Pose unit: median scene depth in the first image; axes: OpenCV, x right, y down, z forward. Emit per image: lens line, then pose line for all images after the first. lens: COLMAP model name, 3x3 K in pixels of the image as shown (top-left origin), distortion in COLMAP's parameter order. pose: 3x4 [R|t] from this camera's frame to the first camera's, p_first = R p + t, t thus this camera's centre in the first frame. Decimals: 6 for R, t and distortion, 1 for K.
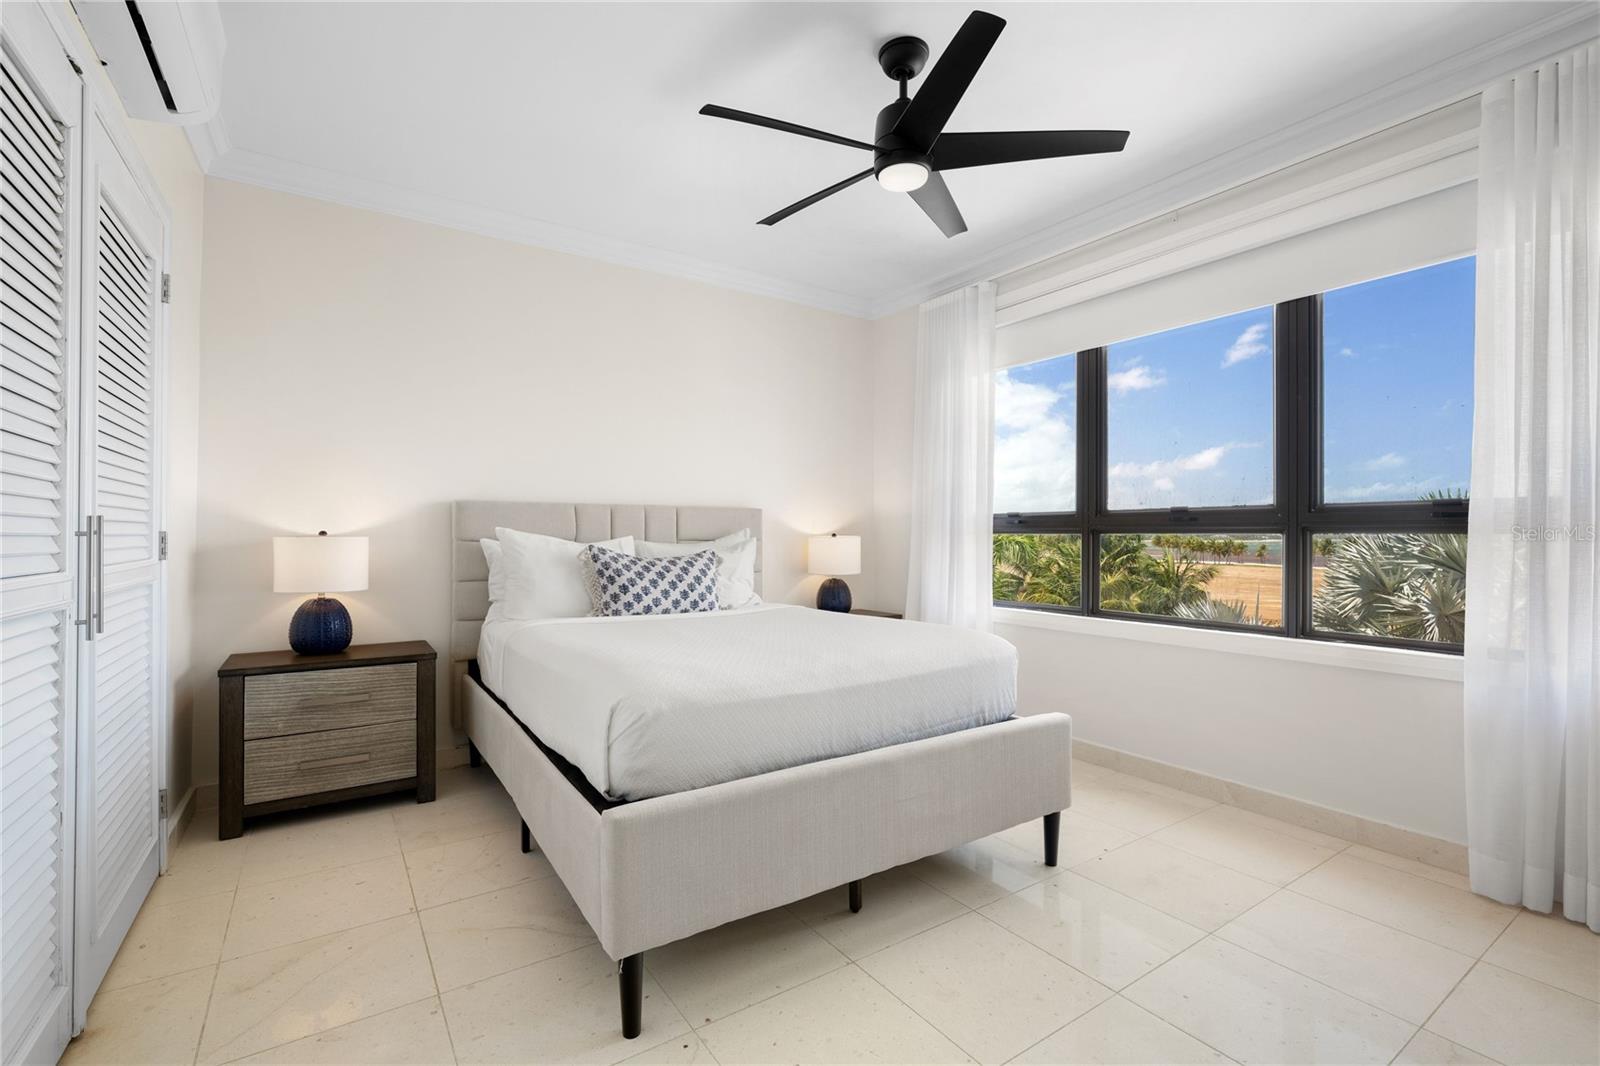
lens RADIAL K [[710.1, 0, 770.7], [0, 710.1, 533.5], [0, 0, 1]] dist [-0.003187, 0.000593]
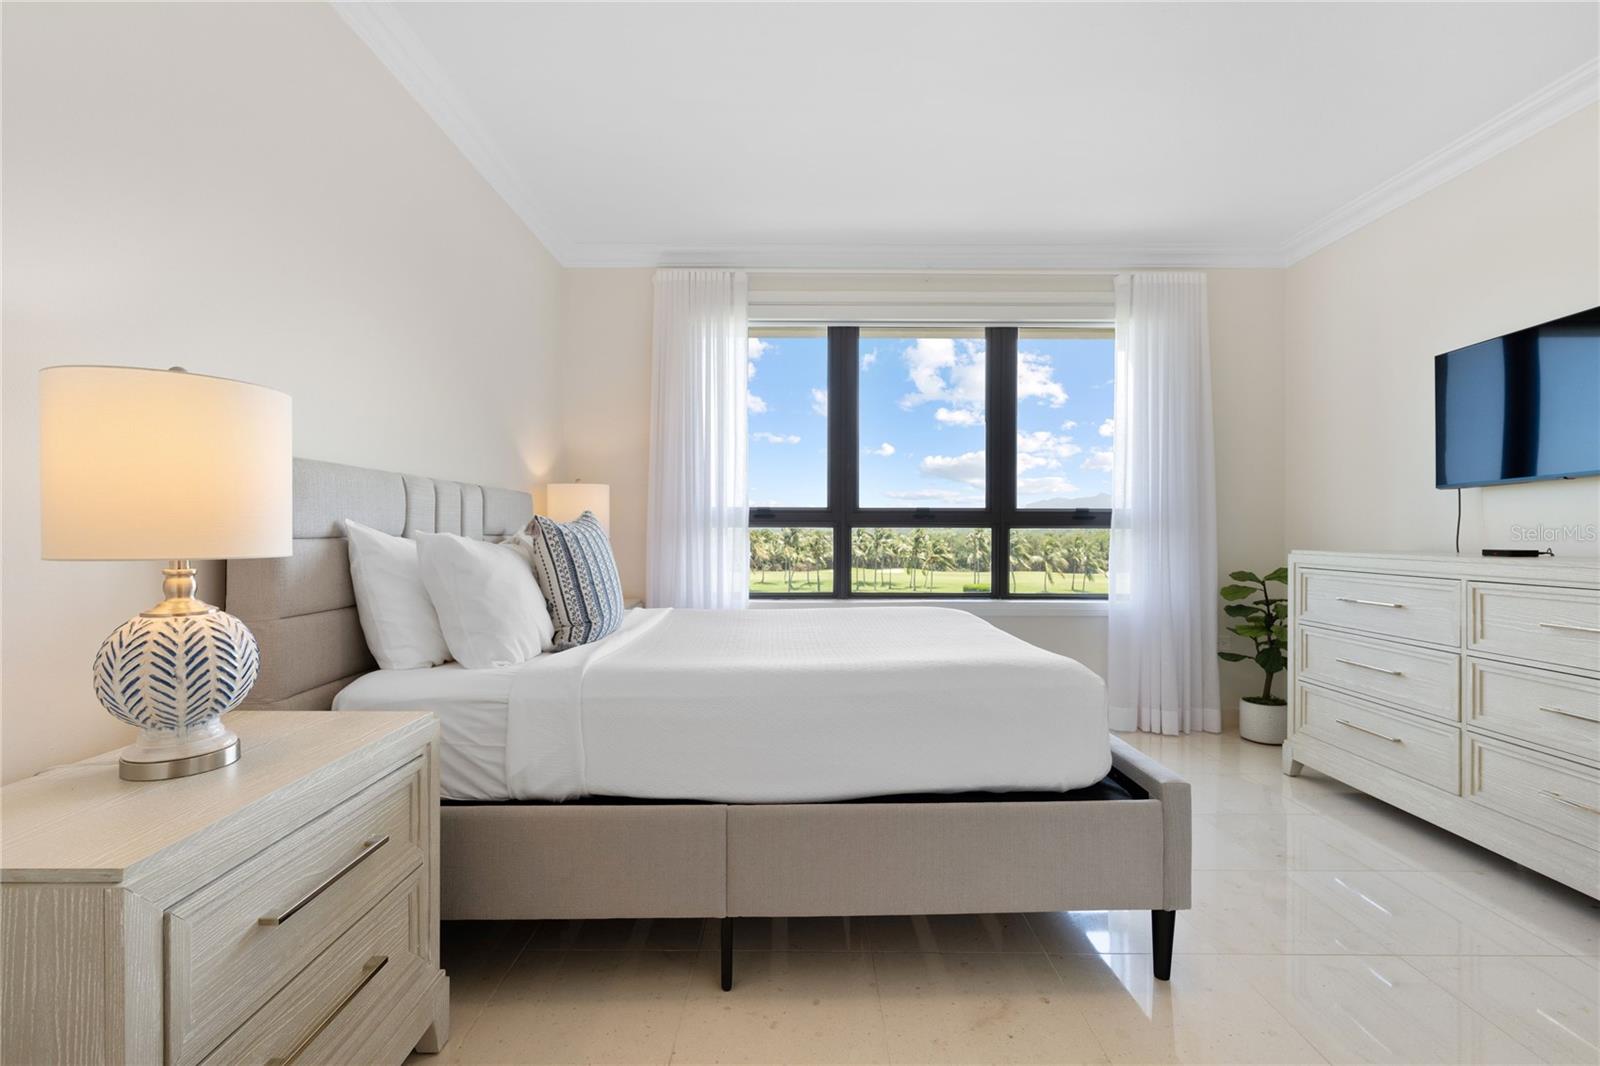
lens RADIAL K [[710.1, 0, 801.7], [0, 710.1, 539.1], [0, 0, 1]] dist [-0.003187, 0.000593]
pose [[0.527754, -0.010926, 0.849327, -0.609411], [-0.004494, 0.999867, 0.015655, 0.000798], [-0.849385, -0.012079, 0.527635, 0.496580]]
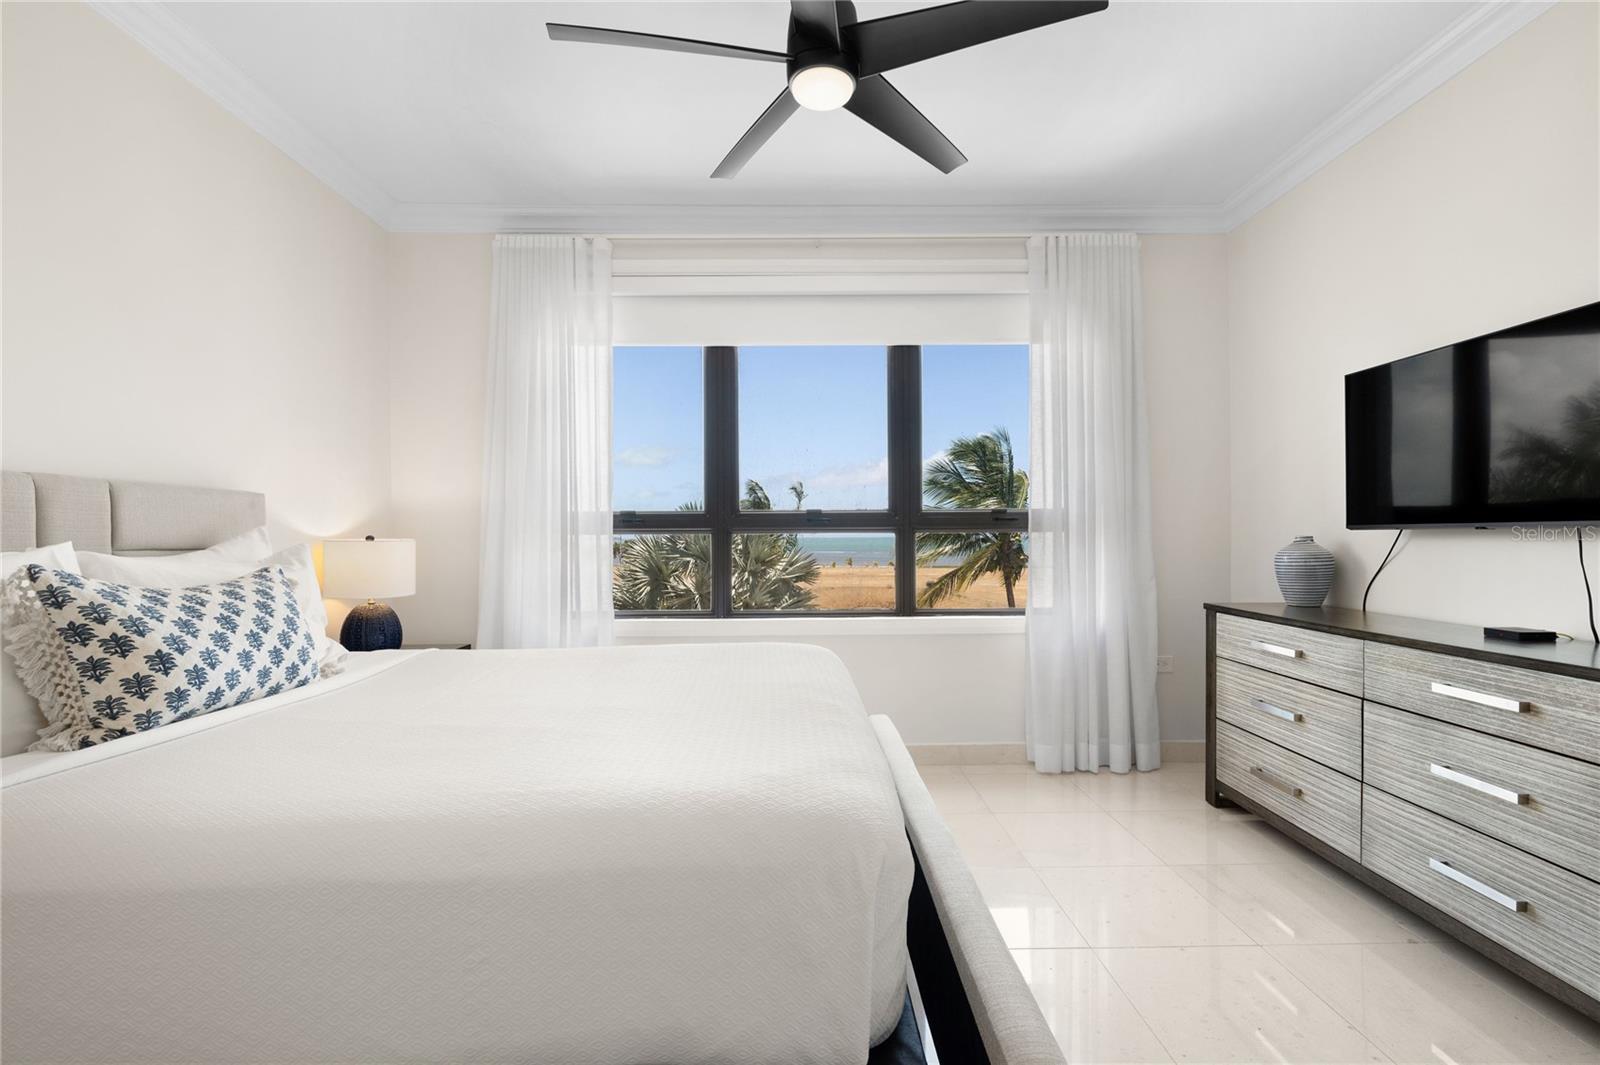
lens RADIAL K [[710.1, 0, 808.2], [0, 710.1, 535.7], [0, 0, 1]] dist [-0.003187, 0.000593]
pose [[0.525999, -0.004818, 0.850472, -0.354026], [0.004755, 0.999985, 0.002724, 0.000972], [-0.850472, 0.002612, 0.526014, 0.416219]]
